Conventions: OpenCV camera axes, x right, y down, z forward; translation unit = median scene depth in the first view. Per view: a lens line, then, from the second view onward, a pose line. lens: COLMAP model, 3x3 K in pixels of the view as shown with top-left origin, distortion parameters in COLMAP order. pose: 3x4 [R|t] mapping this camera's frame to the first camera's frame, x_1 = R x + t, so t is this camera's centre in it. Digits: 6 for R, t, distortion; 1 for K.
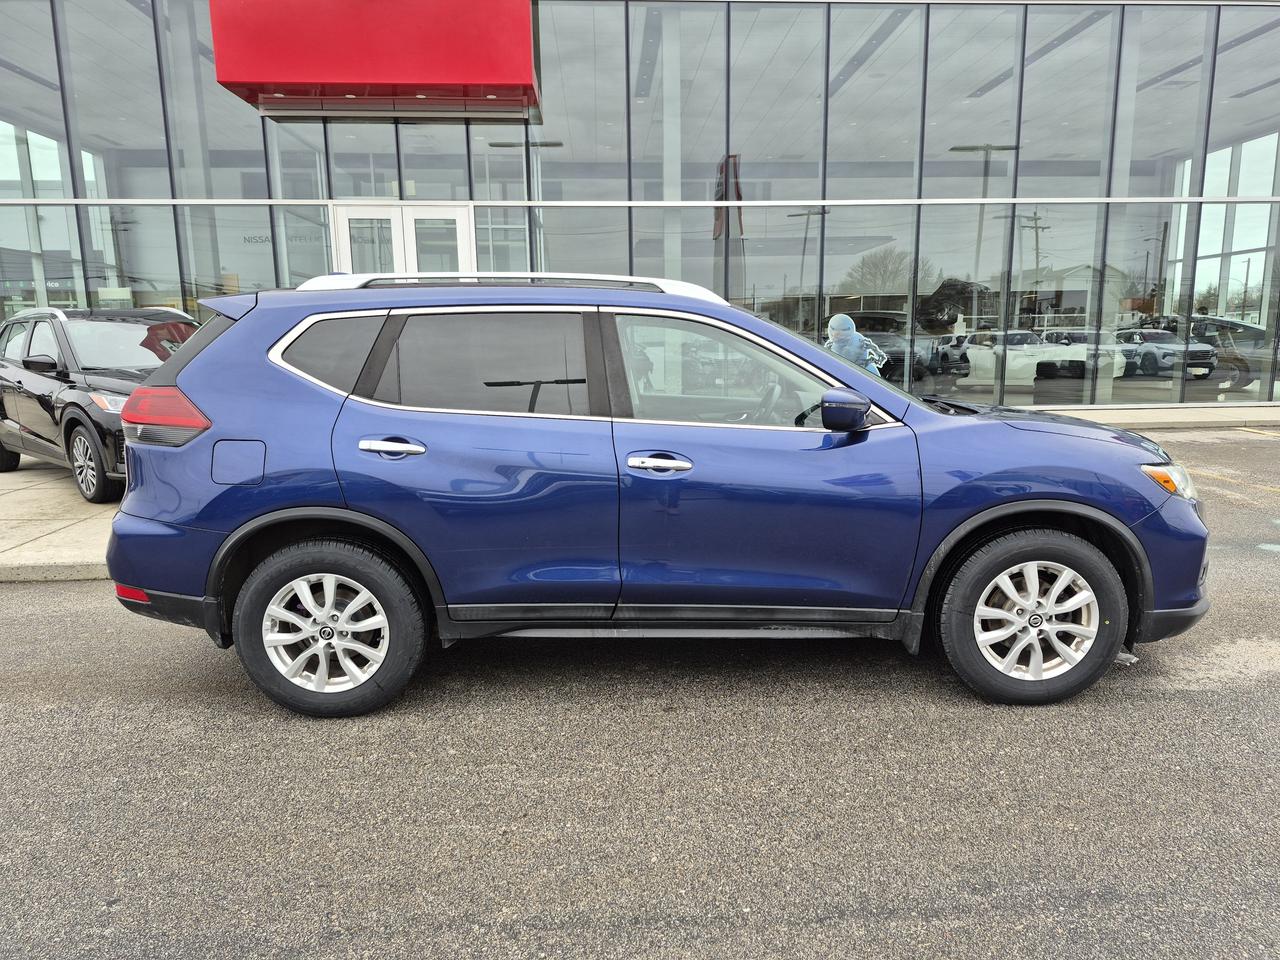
lens RADIAL K [[907.3, 0, 660.4], [0, 907.3, 494.6], [0, 0, 1]] dist [0.012699, -0.003536]
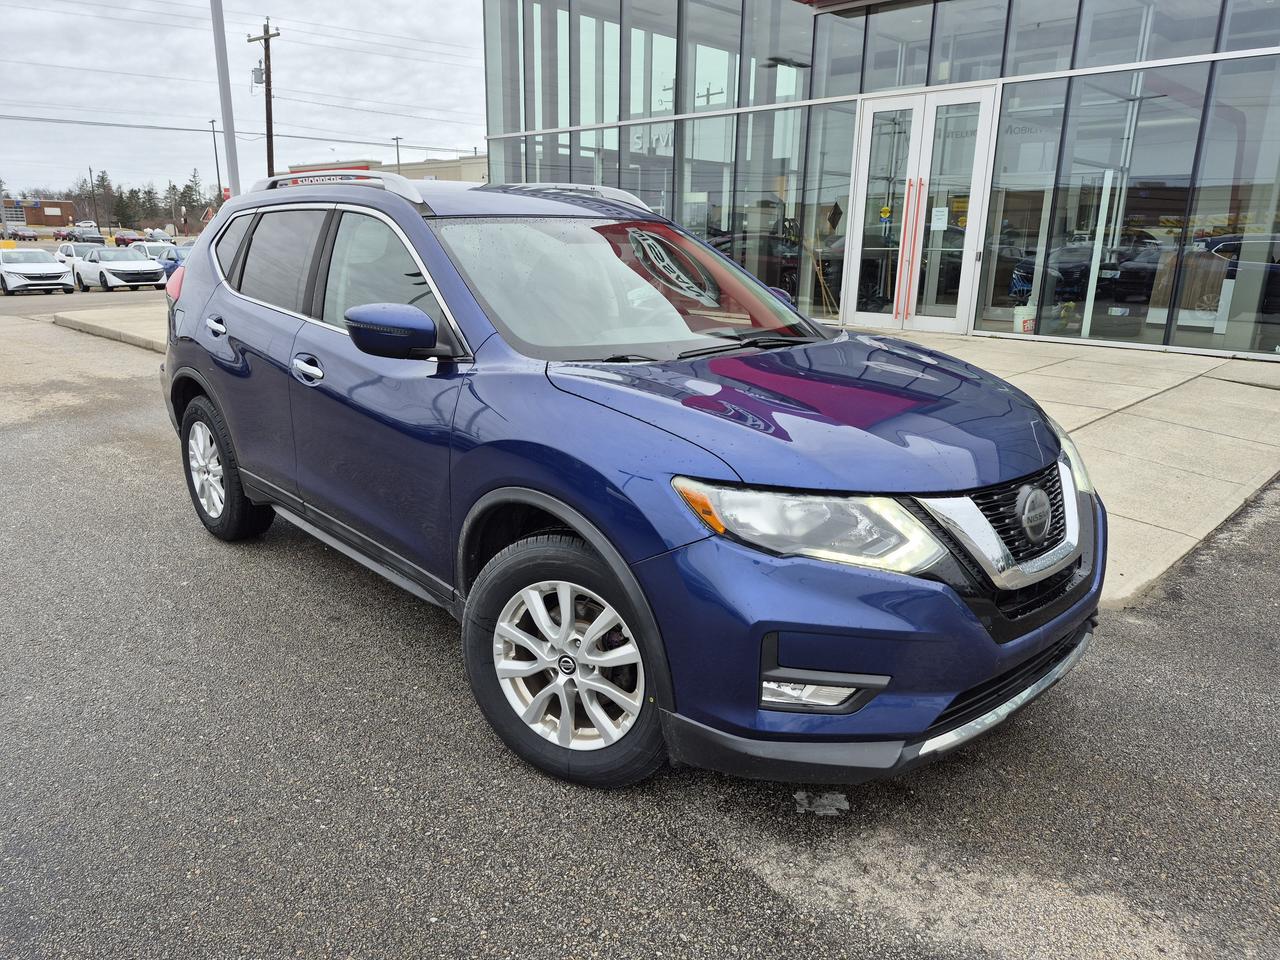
lens RADIAL K [[907.3, 0, 660.4], [0, 907.3, 494.6], [0, 0, 1]] dist [0.012699, -0.003536]
pose [[0.658575, 0.220903, -0.719362, 0.882946], [-0.146661, 0.975290, 0.165226, -0.107521], [0.738085, -0.003311, 0.674699, 0.557763]]
